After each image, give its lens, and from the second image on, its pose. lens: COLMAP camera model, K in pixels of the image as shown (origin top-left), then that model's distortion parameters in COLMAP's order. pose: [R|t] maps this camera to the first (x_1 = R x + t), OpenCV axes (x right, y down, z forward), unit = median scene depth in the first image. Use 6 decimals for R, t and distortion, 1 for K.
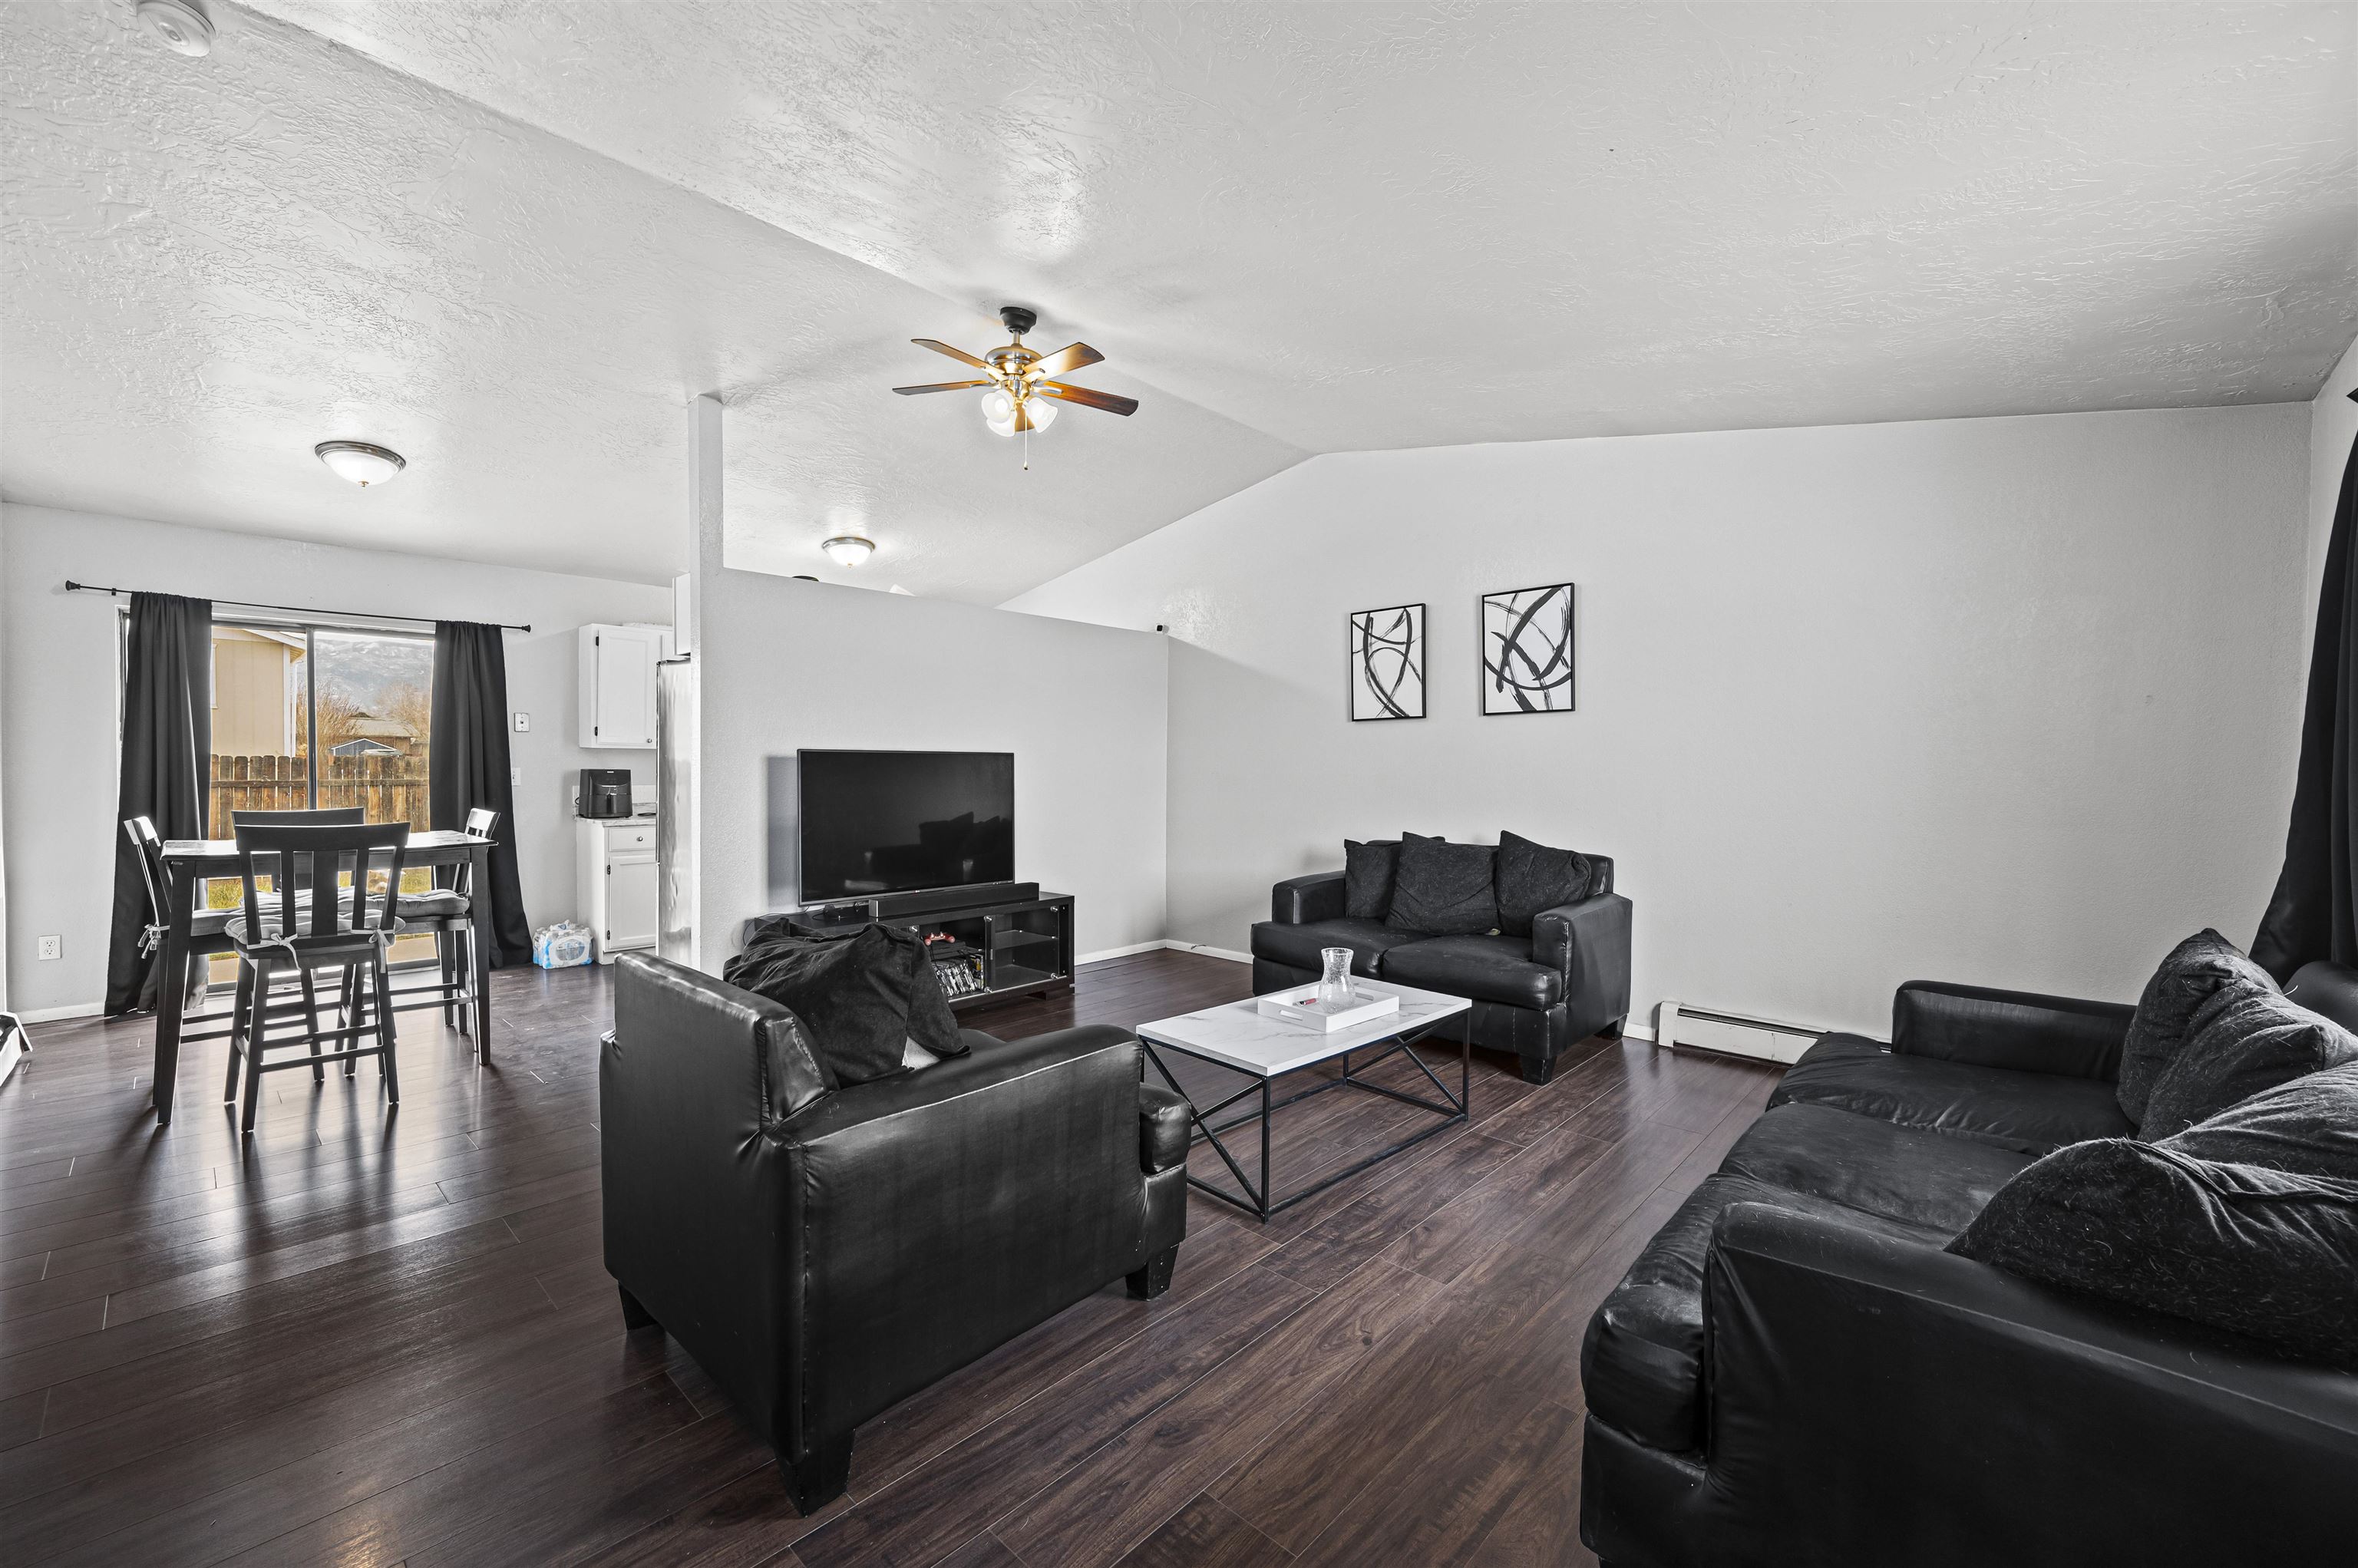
lens RADIAL K [[992.5, 0, 1179.0], [0, 992.5, 784.0], [0, 0, 1]] dist [-0.001817, -0.000397]
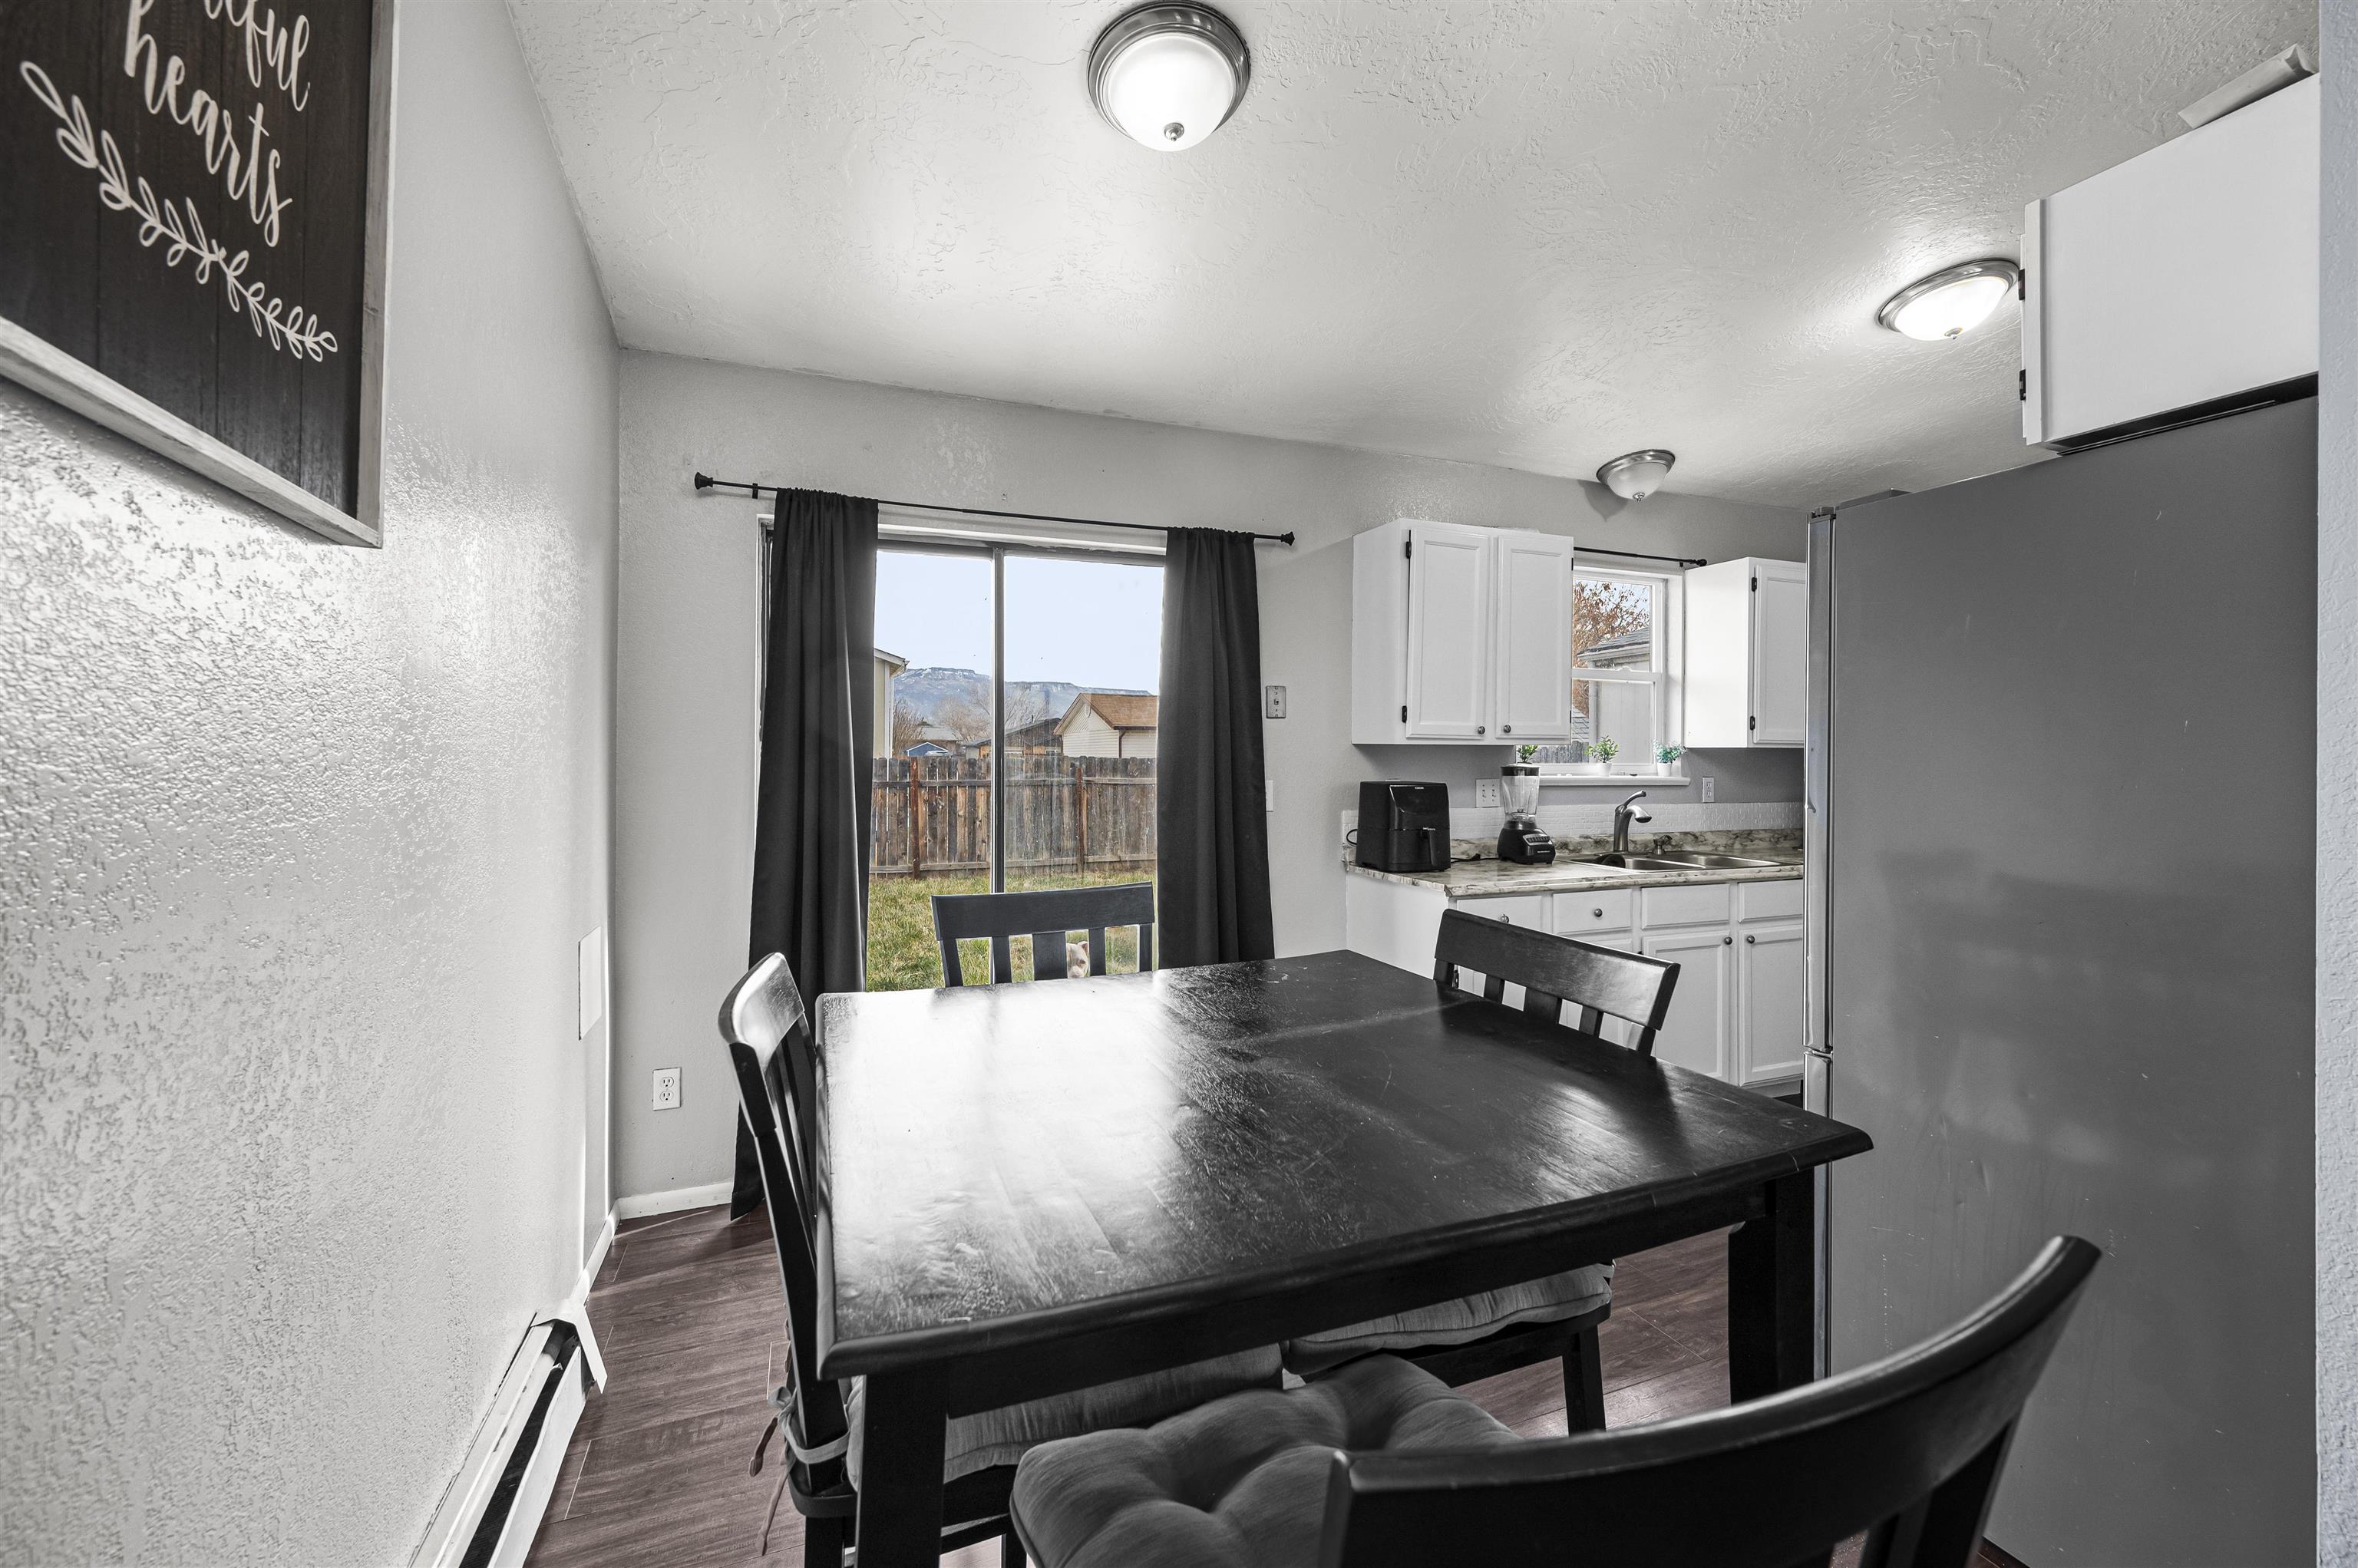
lens RADIAL K [[923.7, 0, 1150.9], [0, 923.7, 748.9], [0, 0, 1]] dist [-0.000038, 0.000166]
pose [[0.904405, -0.011062, -0.426532, -0.511550], [-0.002275, 0.999525, -0.030747, -0.018553], [0.426669, 0.028778, 0.903950, 0.493581]]
